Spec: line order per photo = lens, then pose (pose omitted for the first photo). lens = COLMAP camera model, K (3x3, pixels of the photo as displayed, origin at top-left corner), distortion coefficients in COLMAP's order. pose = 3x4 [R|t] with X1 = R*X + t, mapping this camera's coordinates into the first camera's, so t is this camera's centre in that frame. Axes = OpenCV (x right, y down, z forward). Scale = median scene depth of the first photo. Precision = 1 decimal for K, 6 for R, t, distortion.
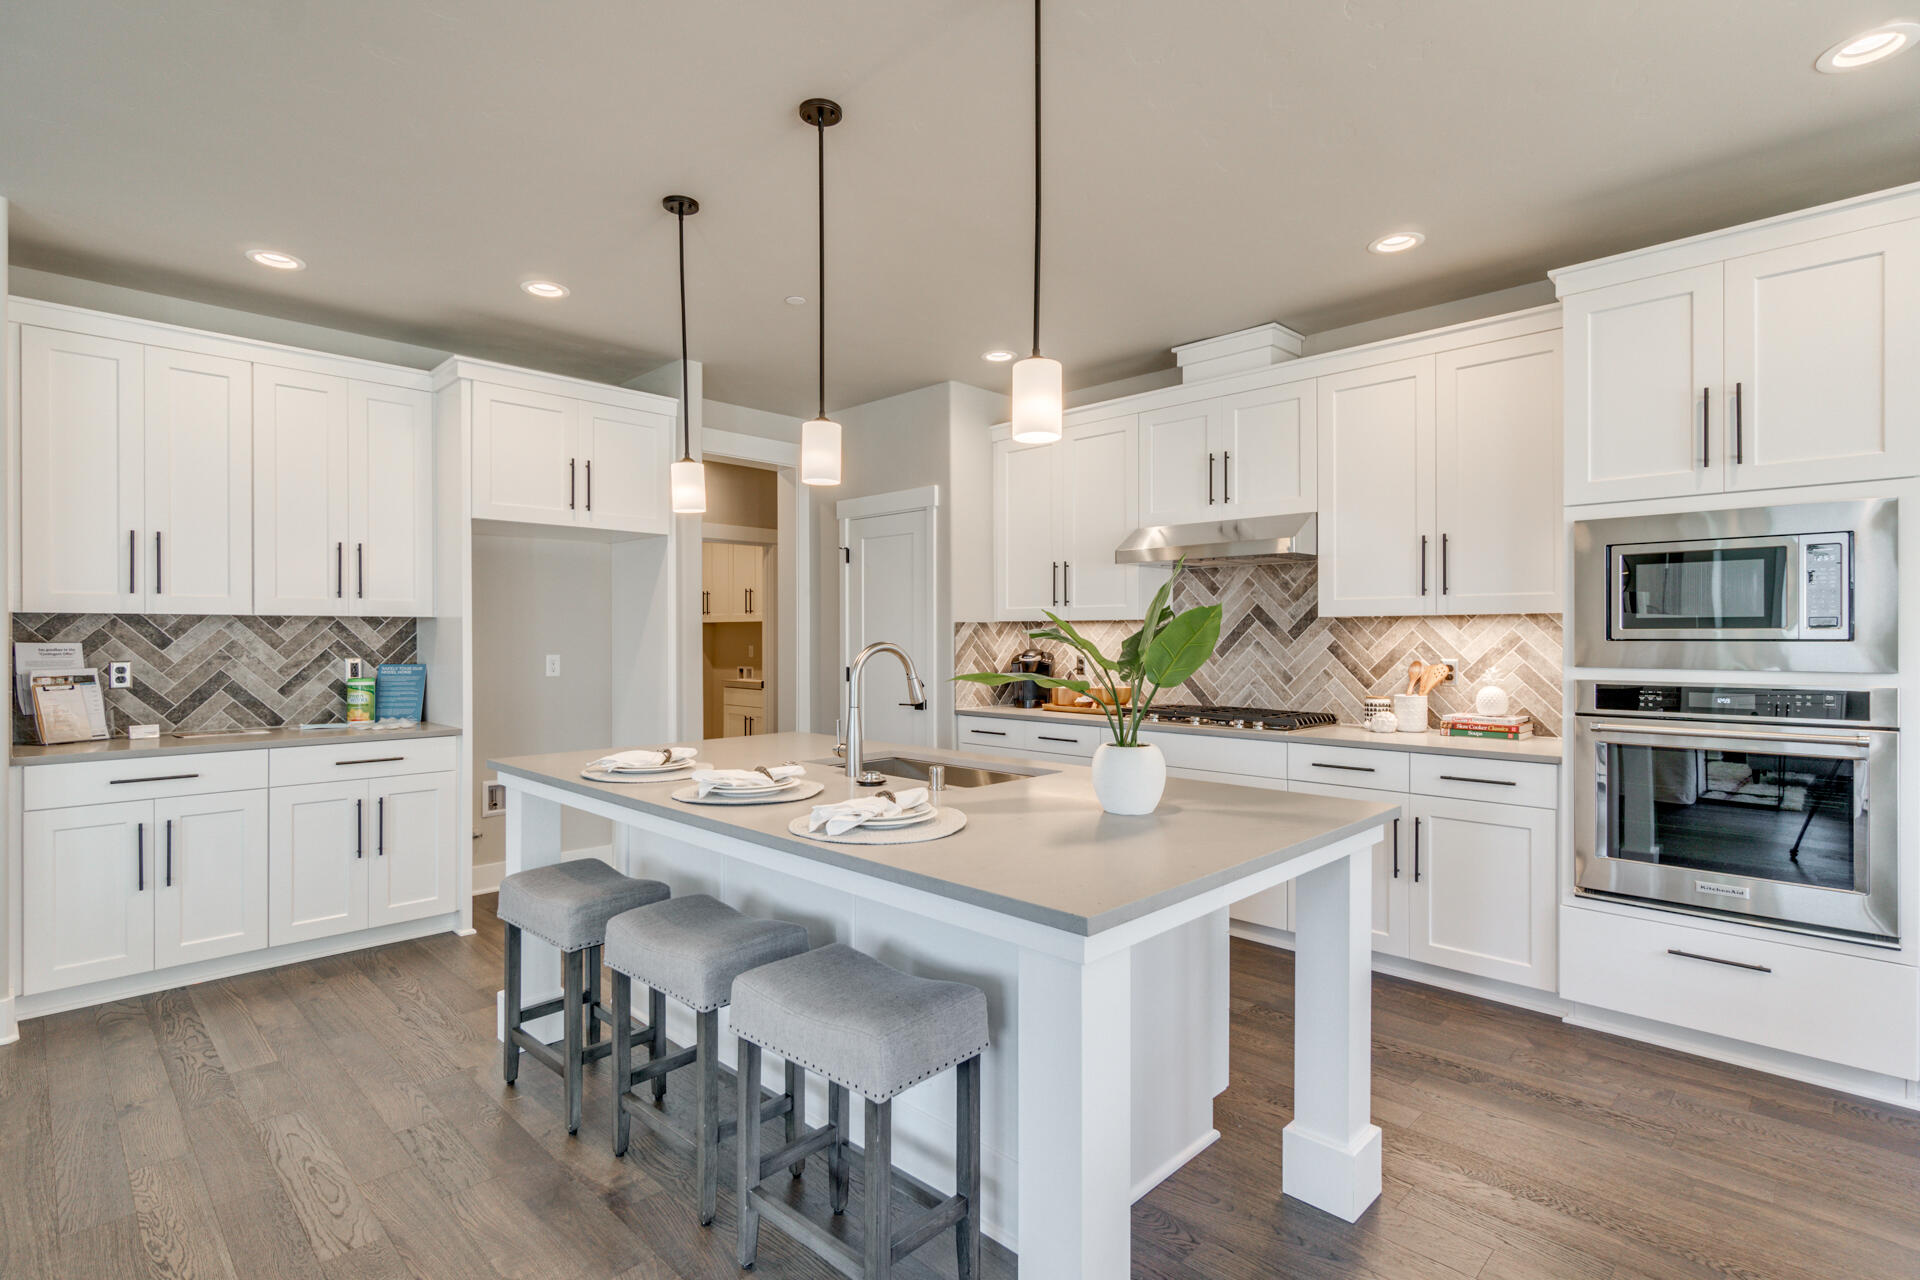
lens RADIAL K [[907.3, 0, 963.9], [0, 907.3, 630.2], [0, 0, 1]] dist [-0.007981, -0.001597]
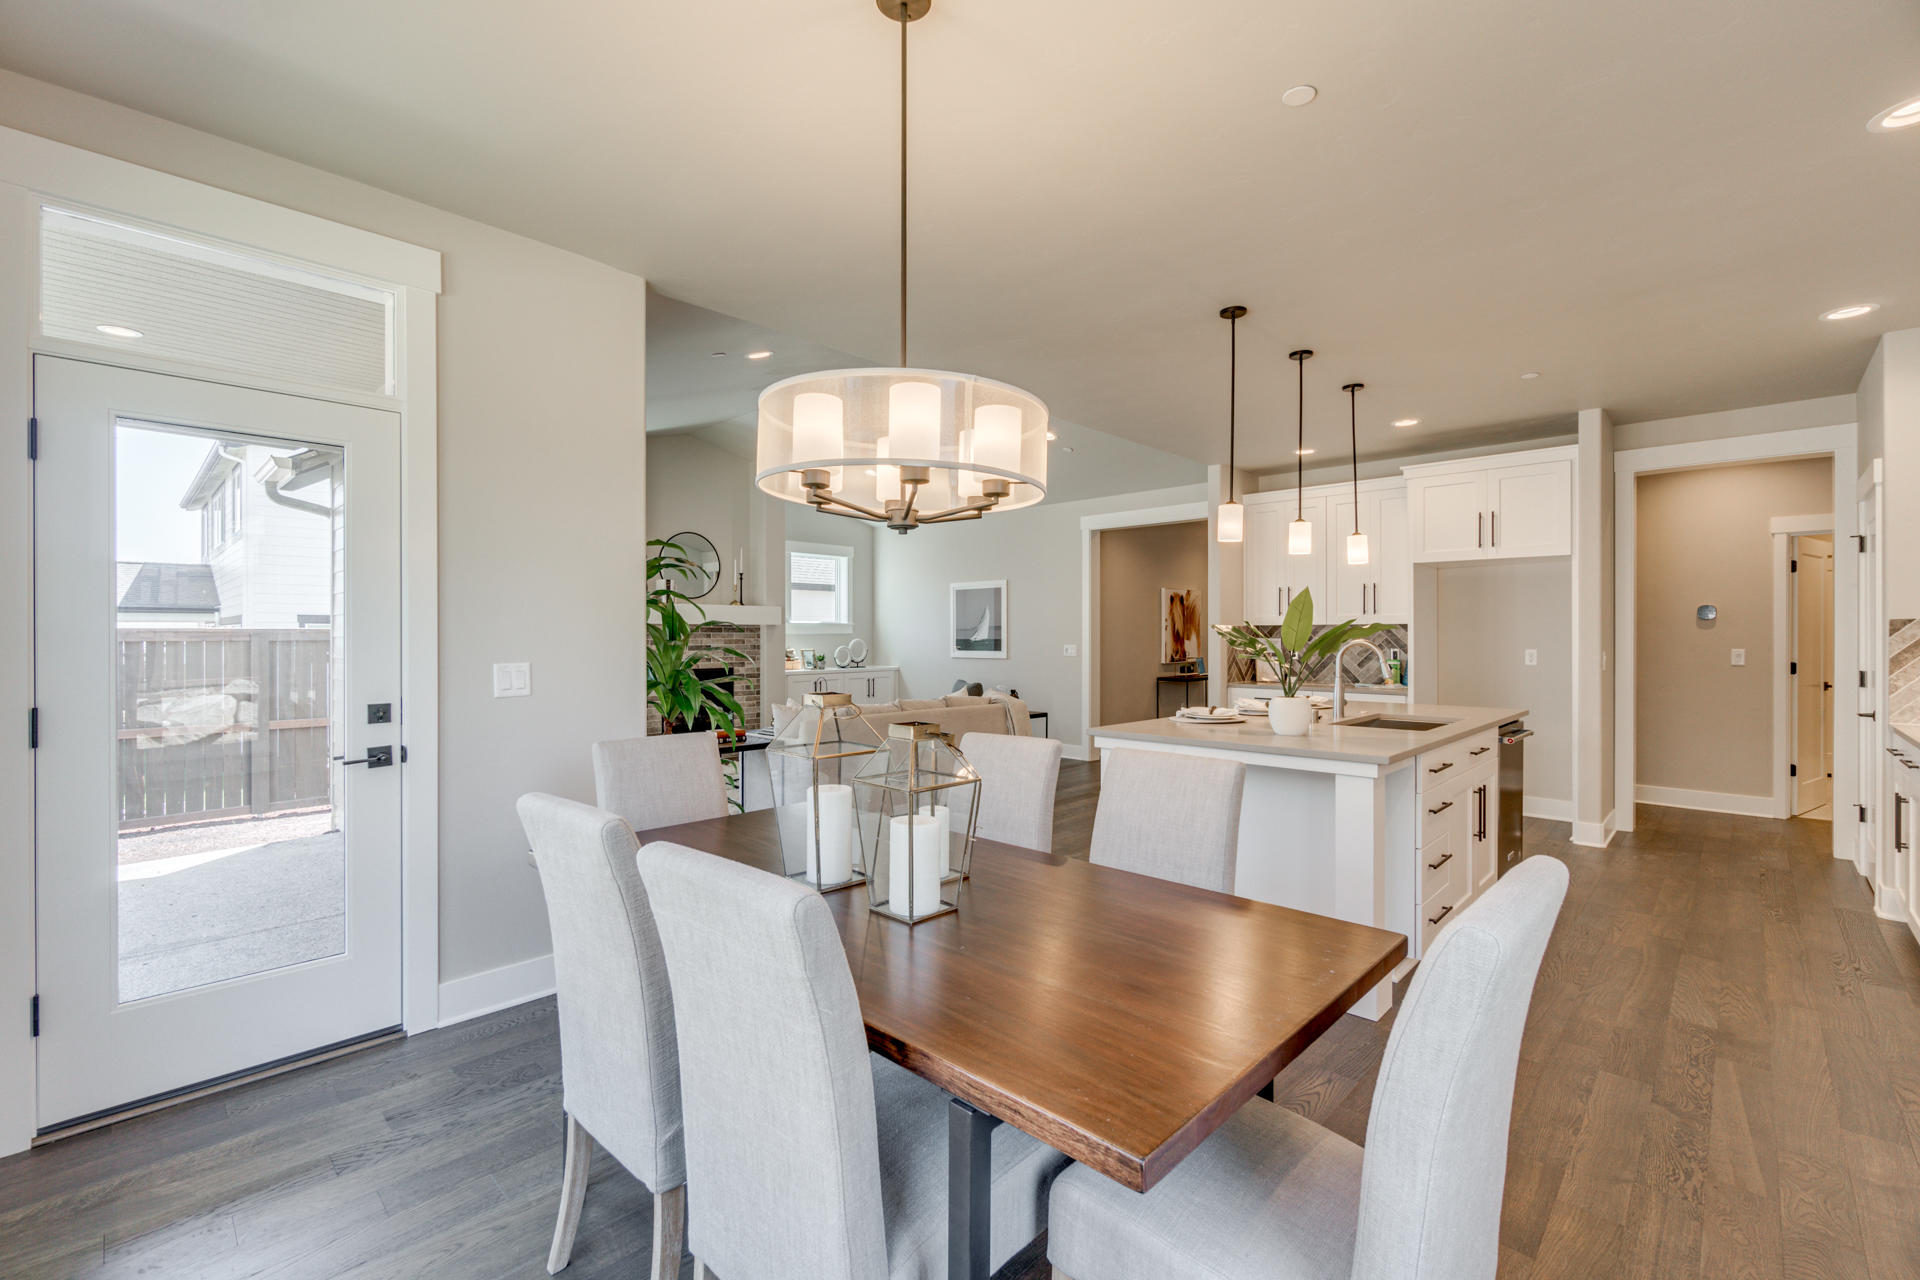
lens RADIAL K [[828.8, 0, 972.4], [0, 828.8, 636.2], [0, 0, 1]] dist [-0.001209, 0.000962]
pose [[0.031573, 0.001788, -0.999500, 0.924750], [0.005624, 0.999982, 0.001967, 0.000514], [0.999486, -0.005683, 0.031562, 0.161555]]
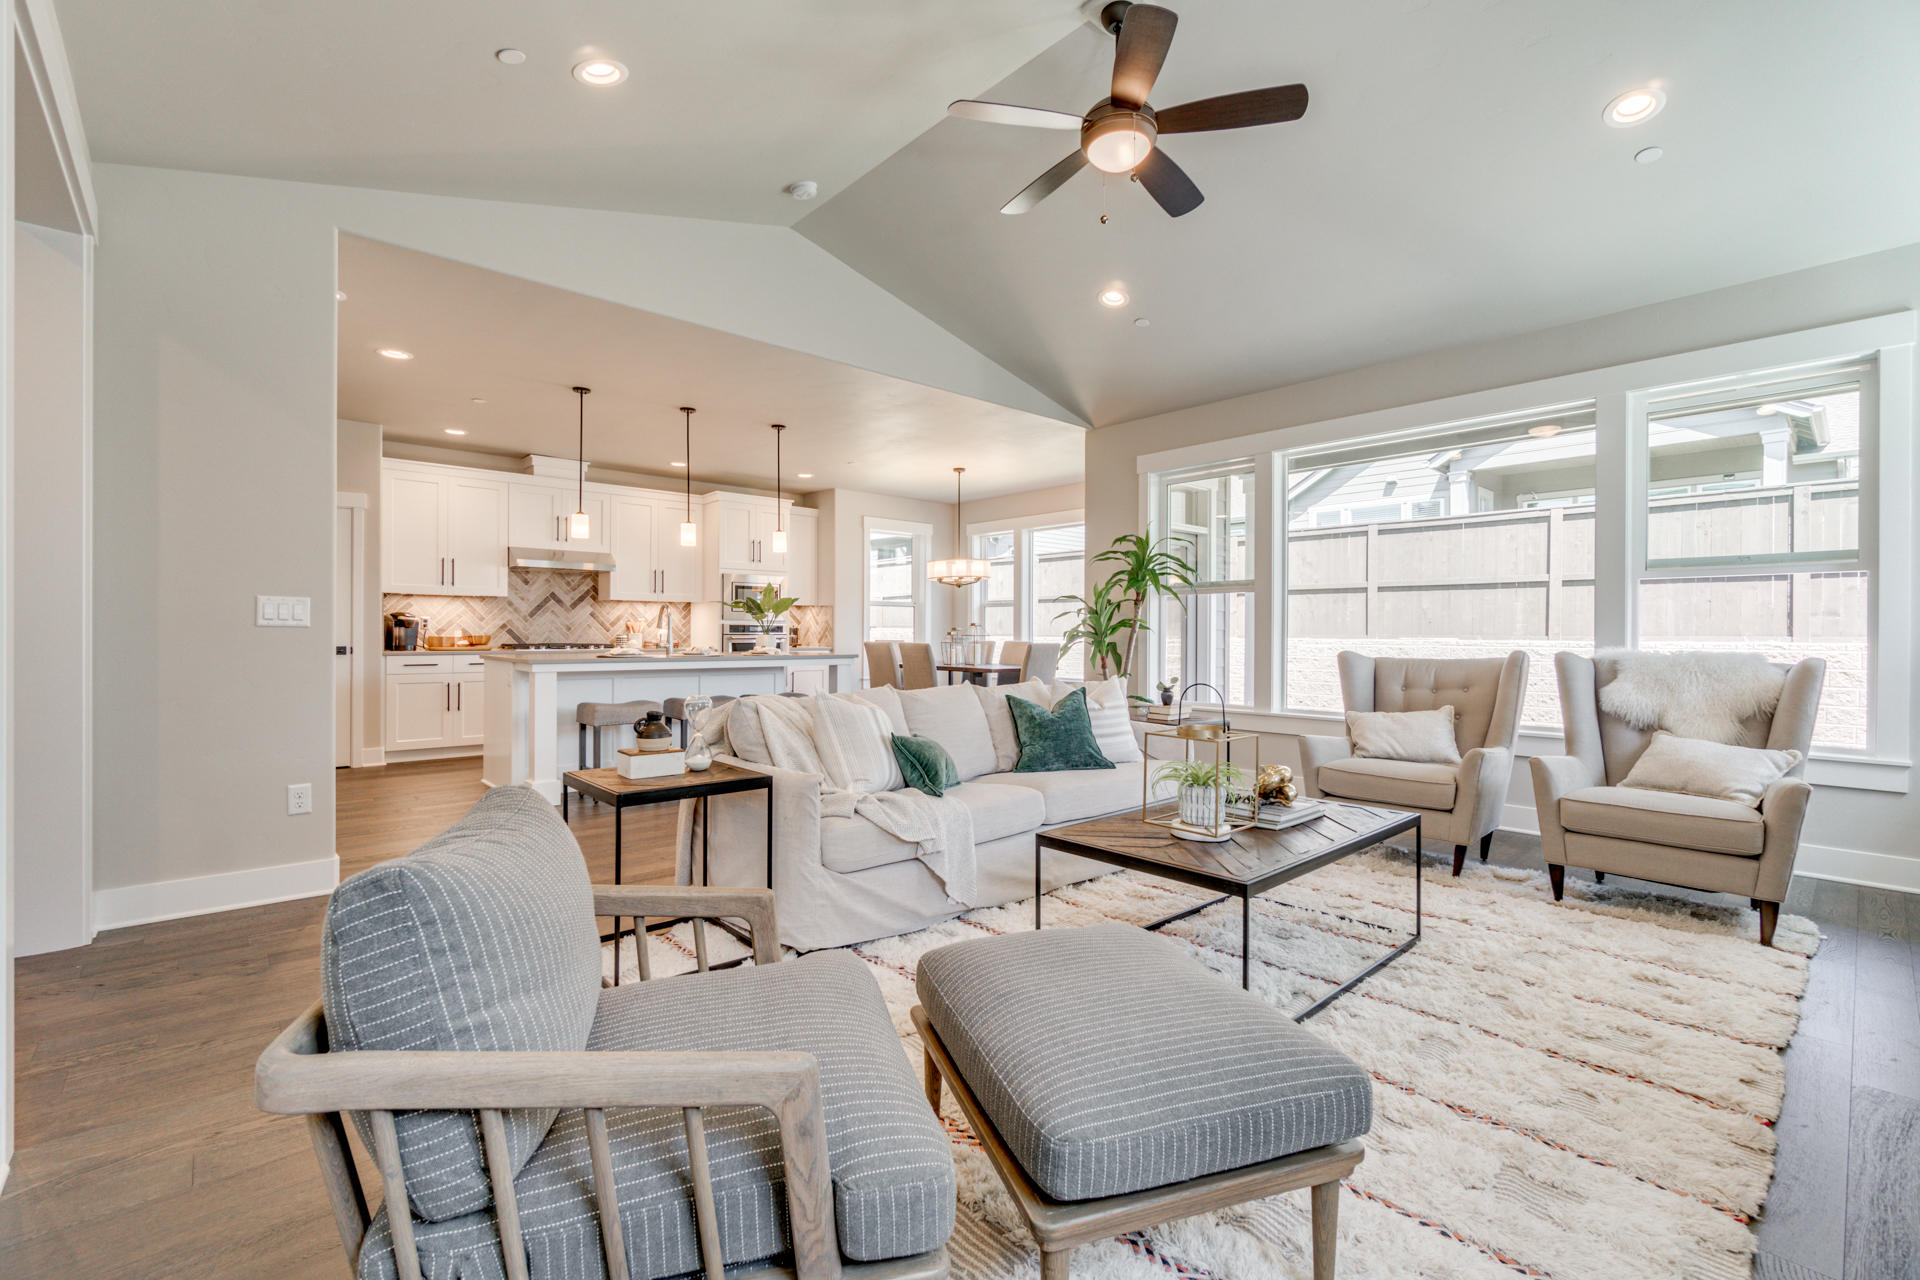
lens RADIAL K [[828.8, 0, 946.8], [0, 828.8, 647.1], [0, 0, 1]] dist [-0.001209, 0.000962]
pose [[0.067663, -0.018677, 0.997533, -1.610475], [-0.013764, 0.999712, 0.019651, 0.051153], [-0.997613, -0.015060, 0.067387, 0.009386]]
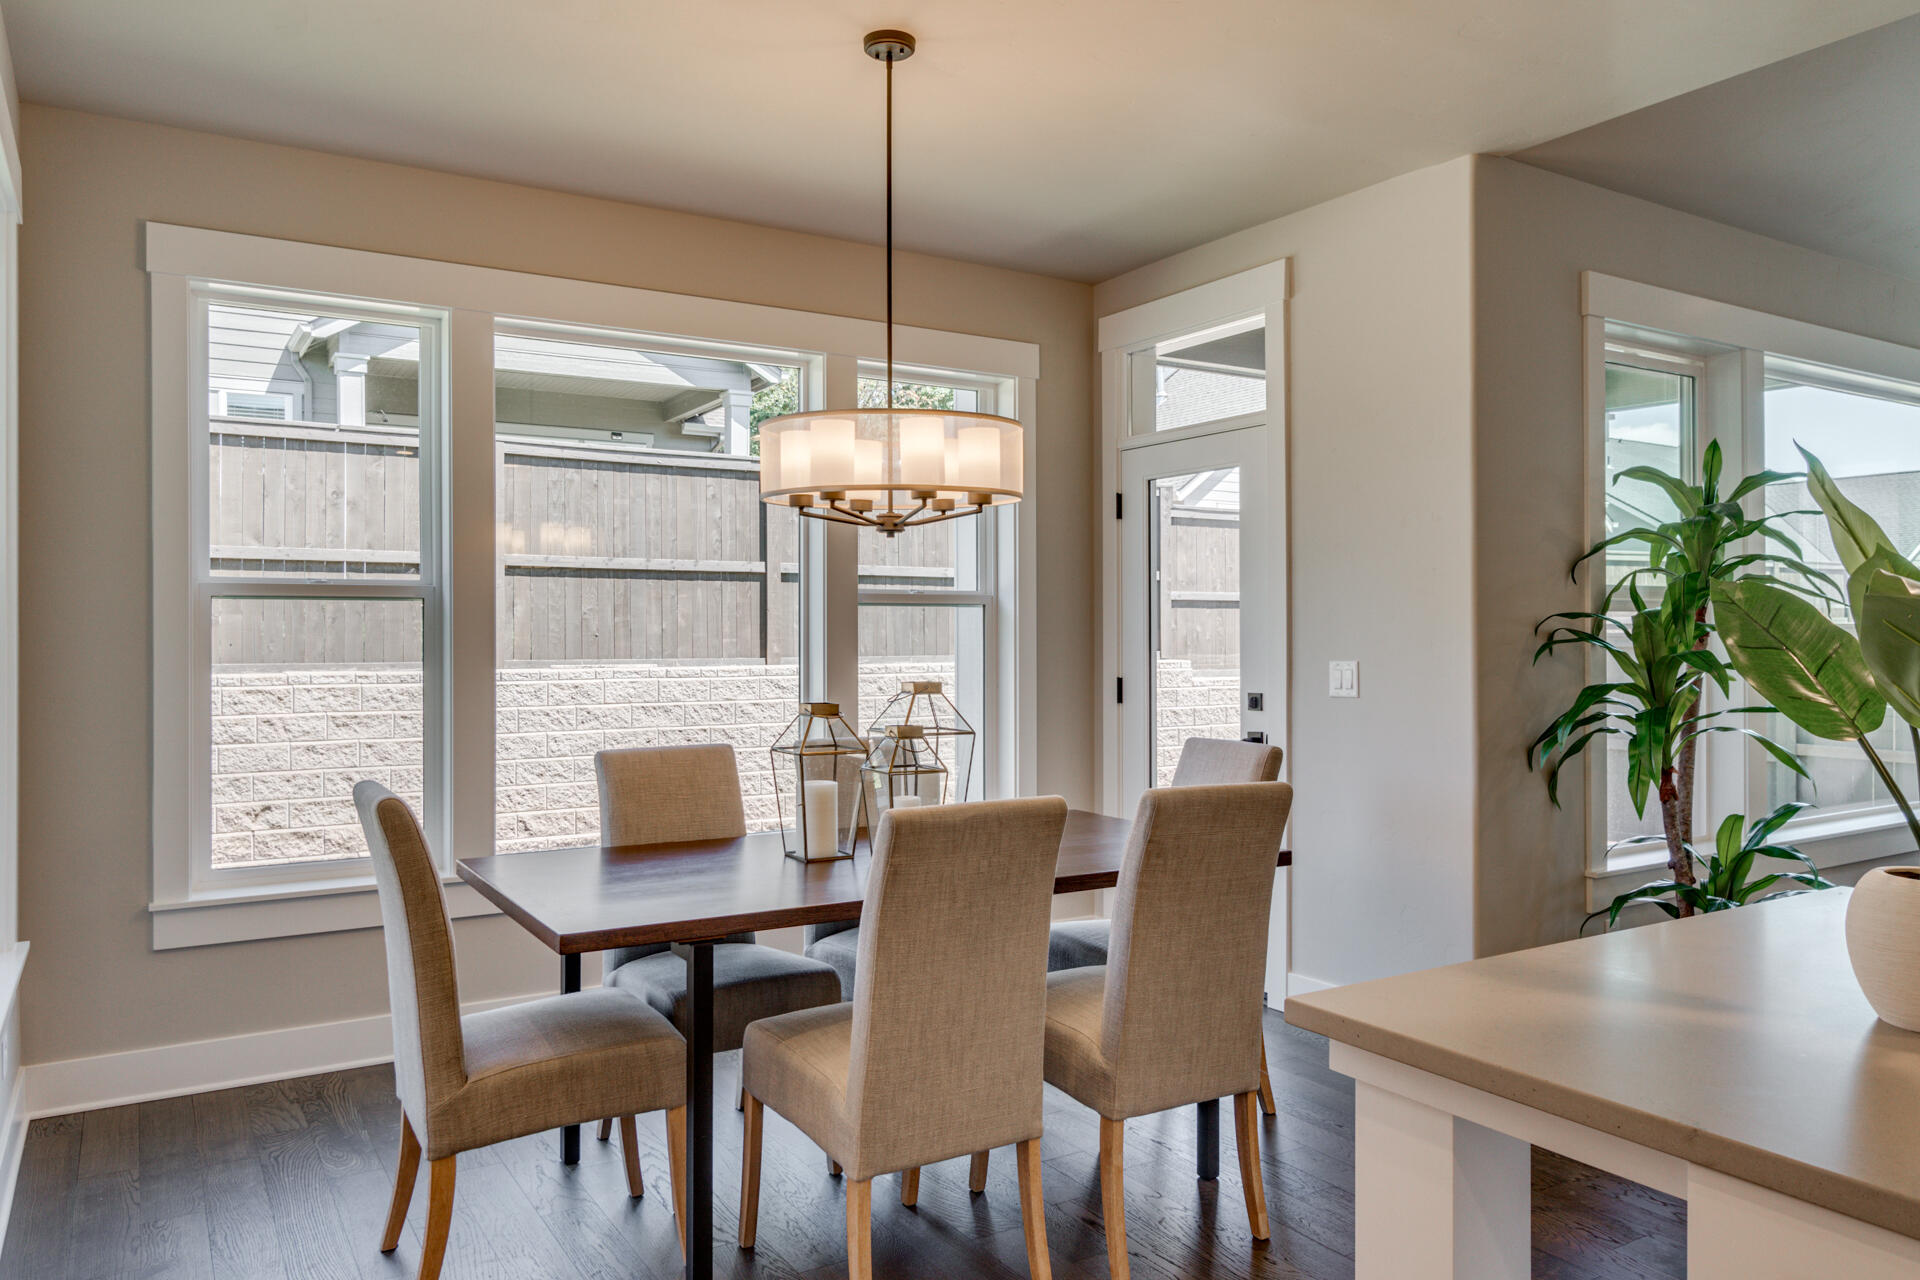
lens RADIAL K [[1331.0, 0, 943.4], [0, 1331.0, 643.7], [0, 0, 1]] dist [-0.003814, 0.006260]
pose [[-0.970444, -0.002086, 0.241319, 0.247585], [-0.002097, 0.999998, 0.000210, 0.010187], [-0.241319, -0.000302, -0.970446, 0.901886]]
